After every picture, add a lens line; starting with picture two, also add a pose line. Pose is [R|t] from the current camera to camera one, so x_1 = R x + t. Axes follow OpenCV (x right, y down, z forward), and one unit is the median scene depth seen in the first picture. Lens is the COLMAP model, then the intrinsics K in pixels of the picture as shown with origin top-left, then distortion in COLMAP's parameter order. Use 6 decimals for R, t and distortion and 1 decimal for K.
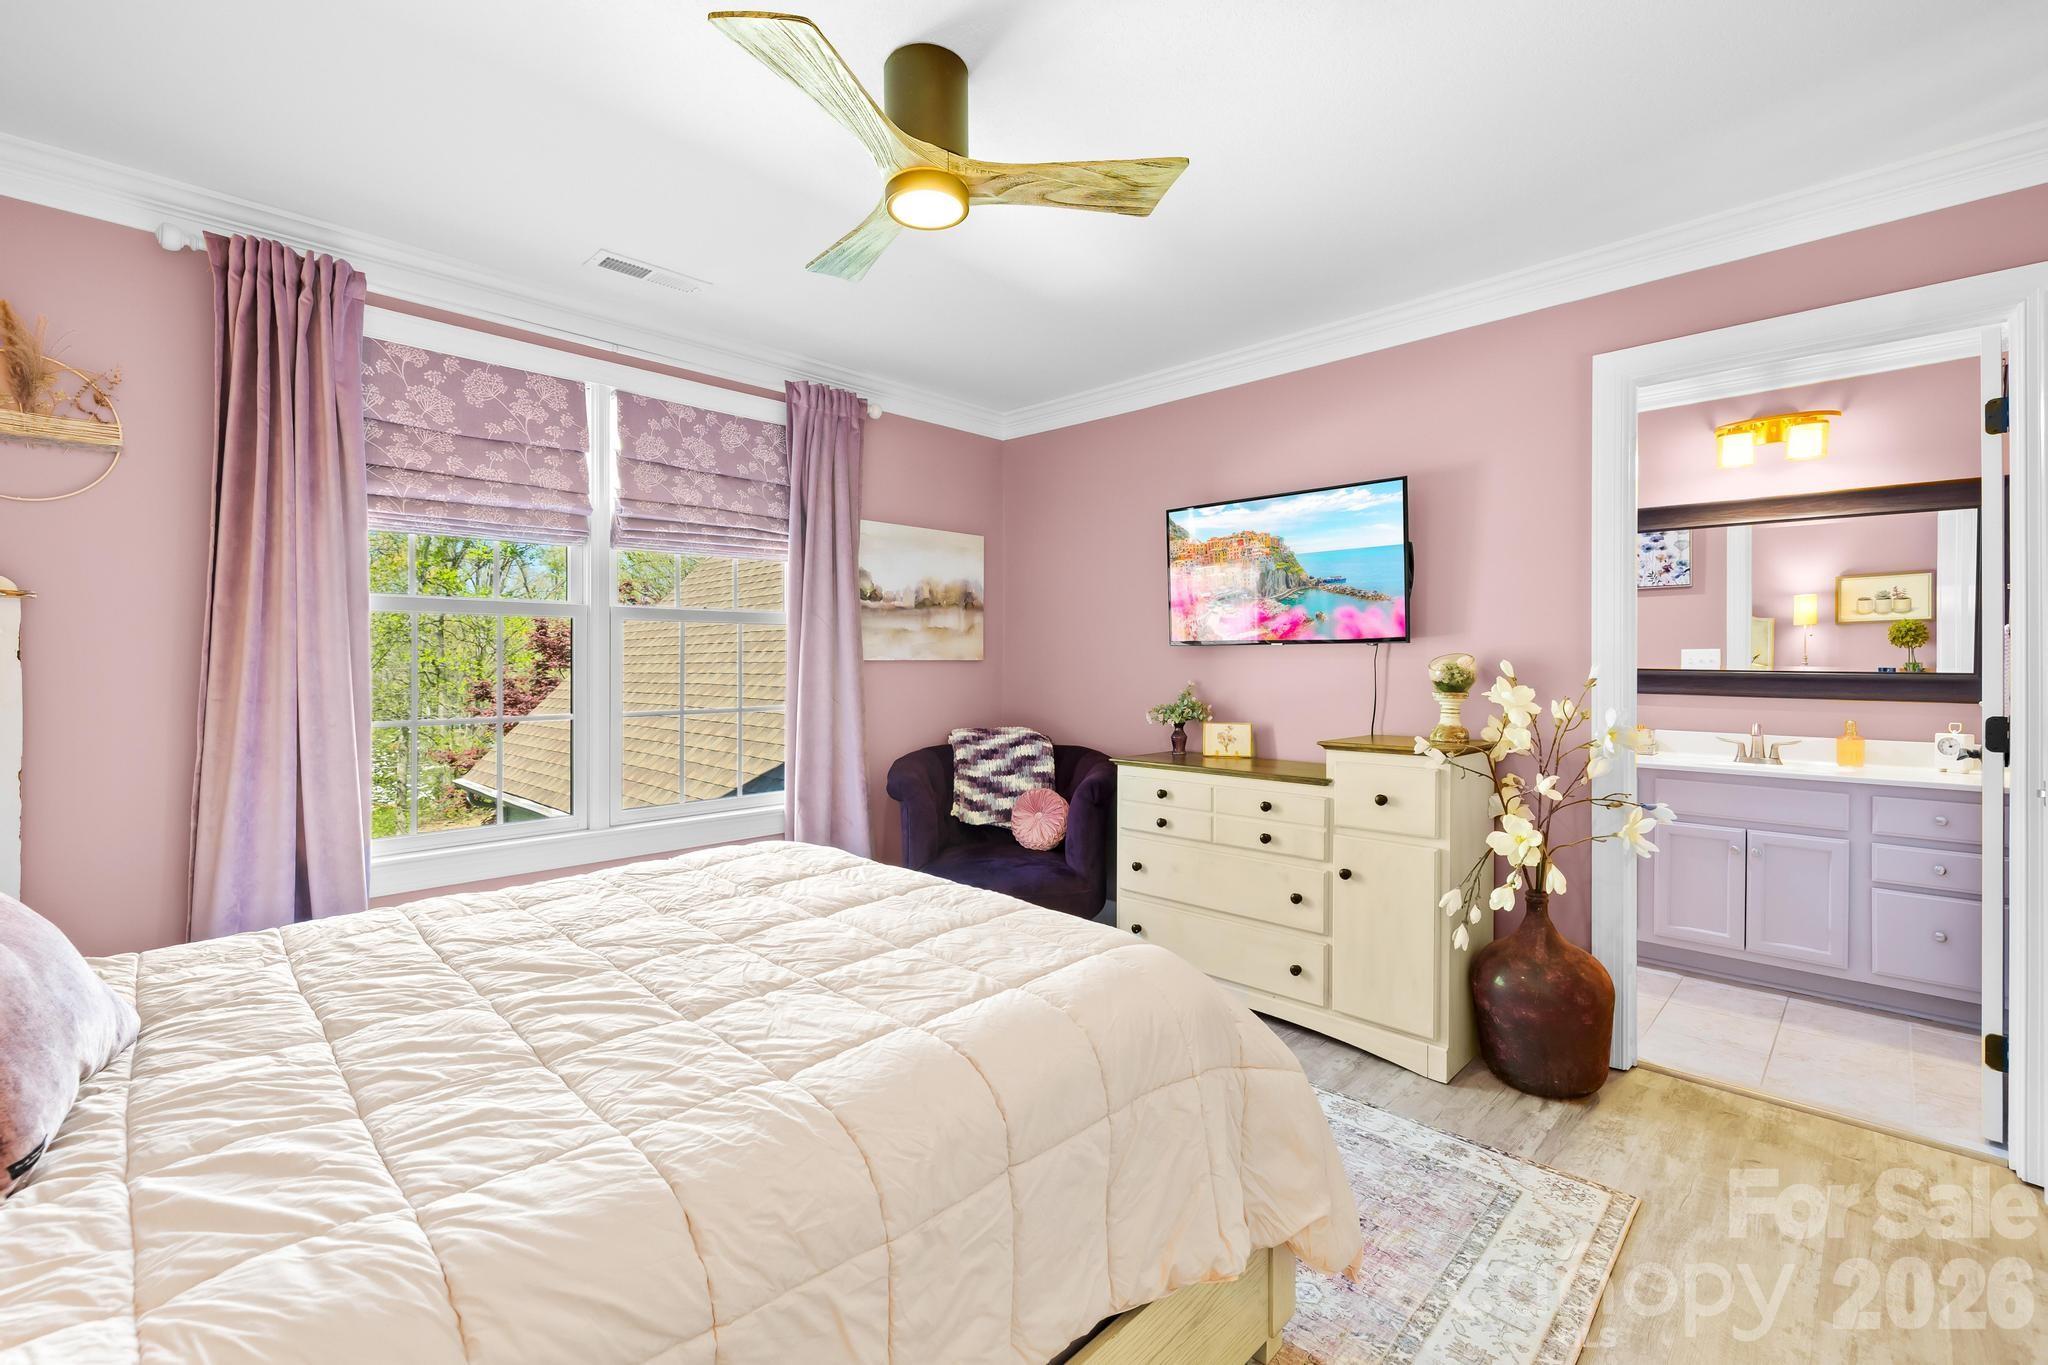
lens RADIAL K [[868.4, 0, 1026.4], [0, 868.4, 663.5], [0, 0, 1]] dist [-0.002710, -0.000317]
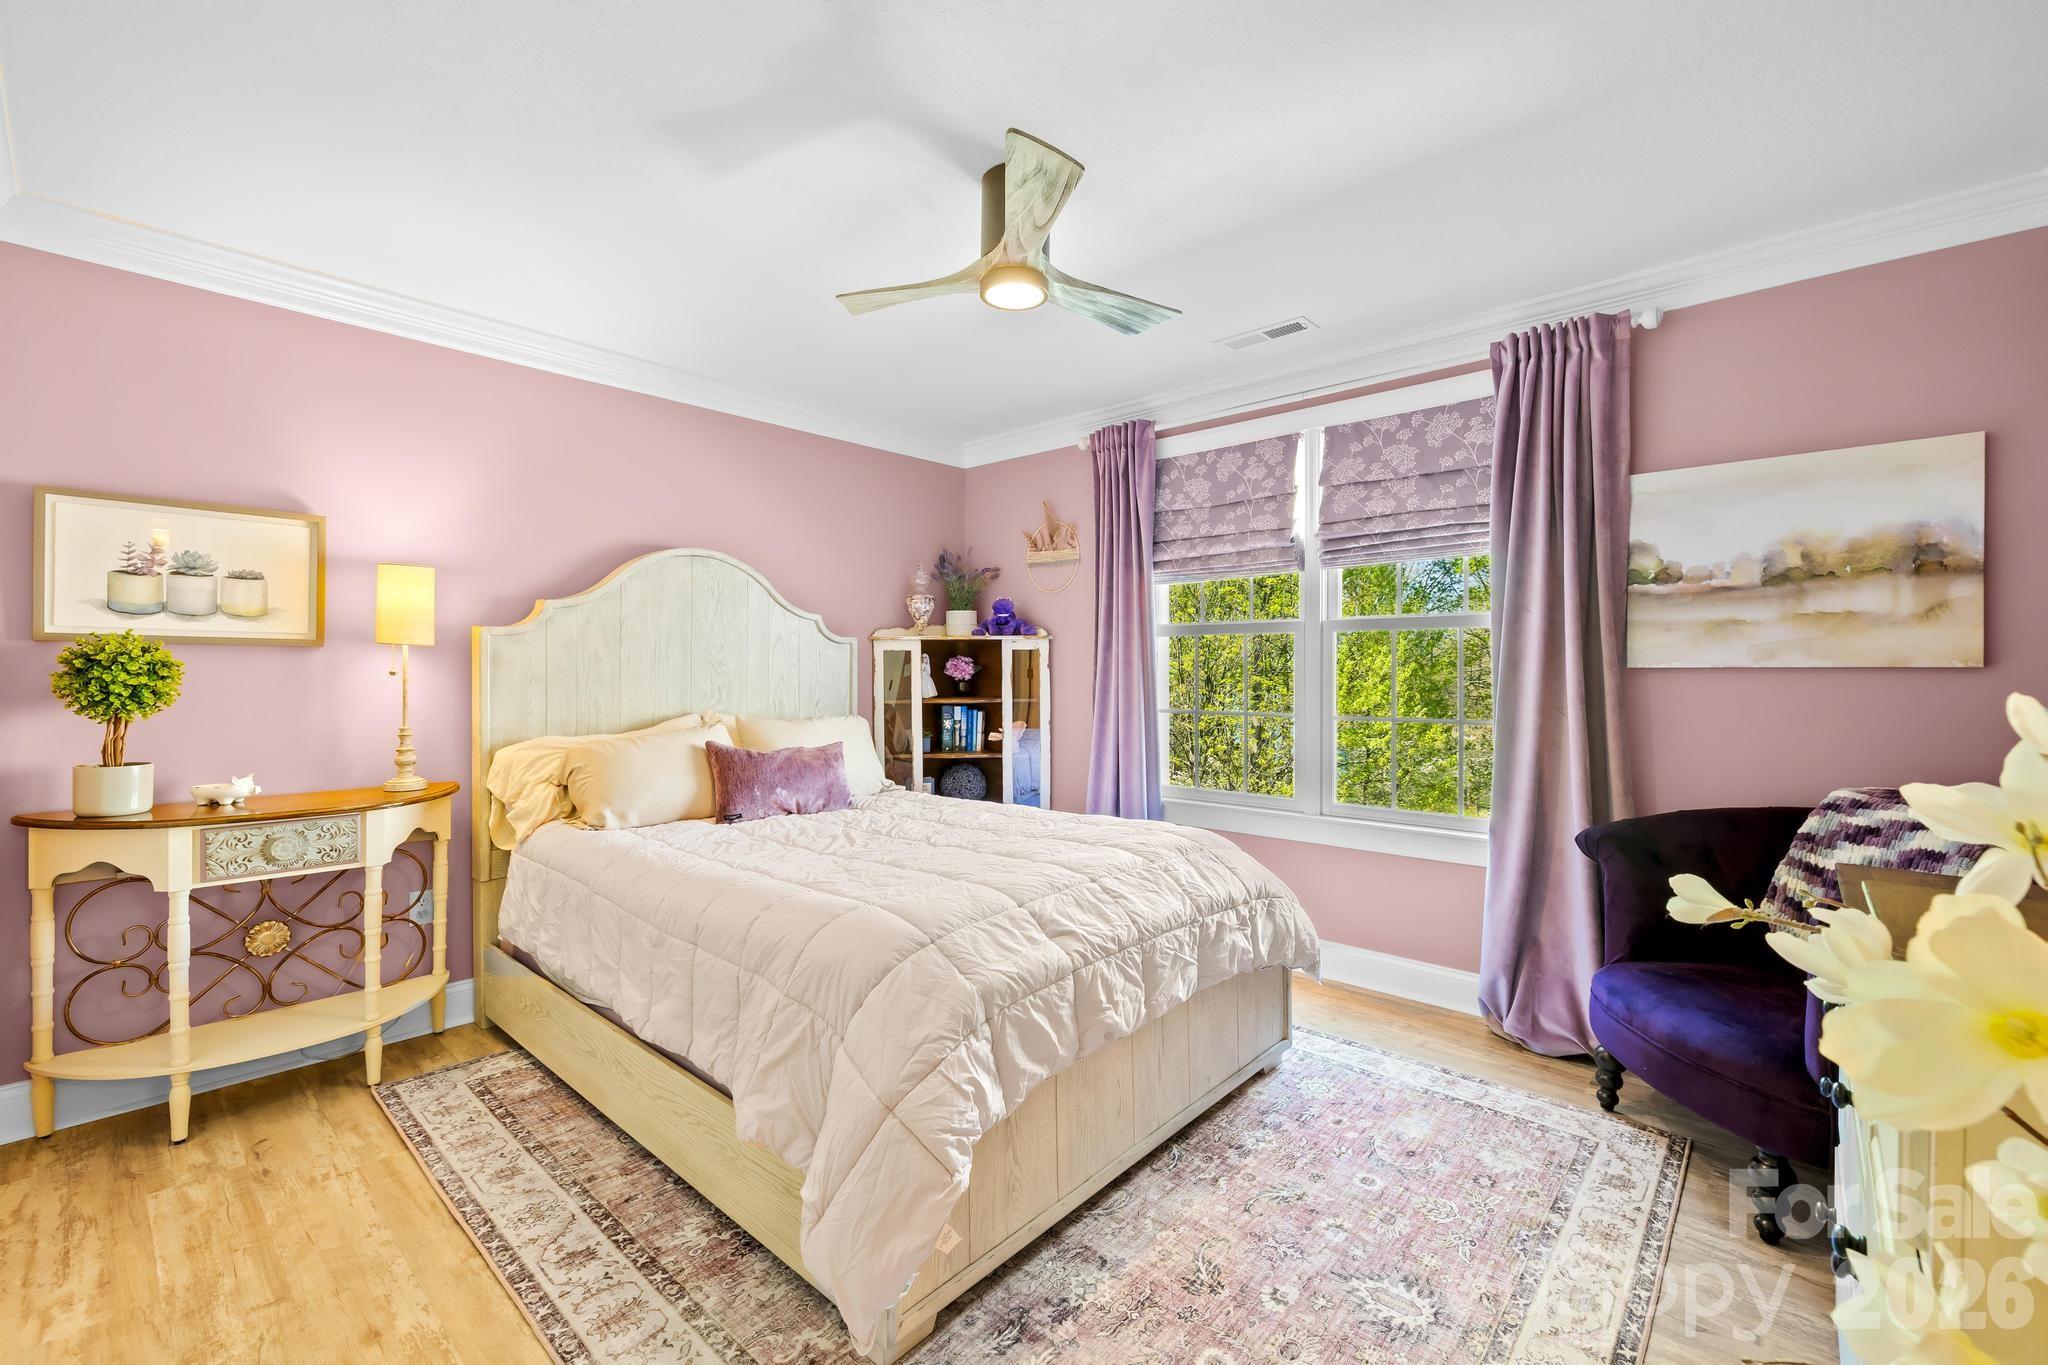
lens RADIAL K [[860.9, 0, 1007.5], [0, 860.9, 678.1], [0, 0, 1]] dist [-0.000804, -0.000046]
pose [[0.041593, -0.000114, -0.999135, 0.511466], [-0.010842, 0.999941, -0.000565, 0.010914], [0.999076, 0.010856, 0.041589, 0.449849]]
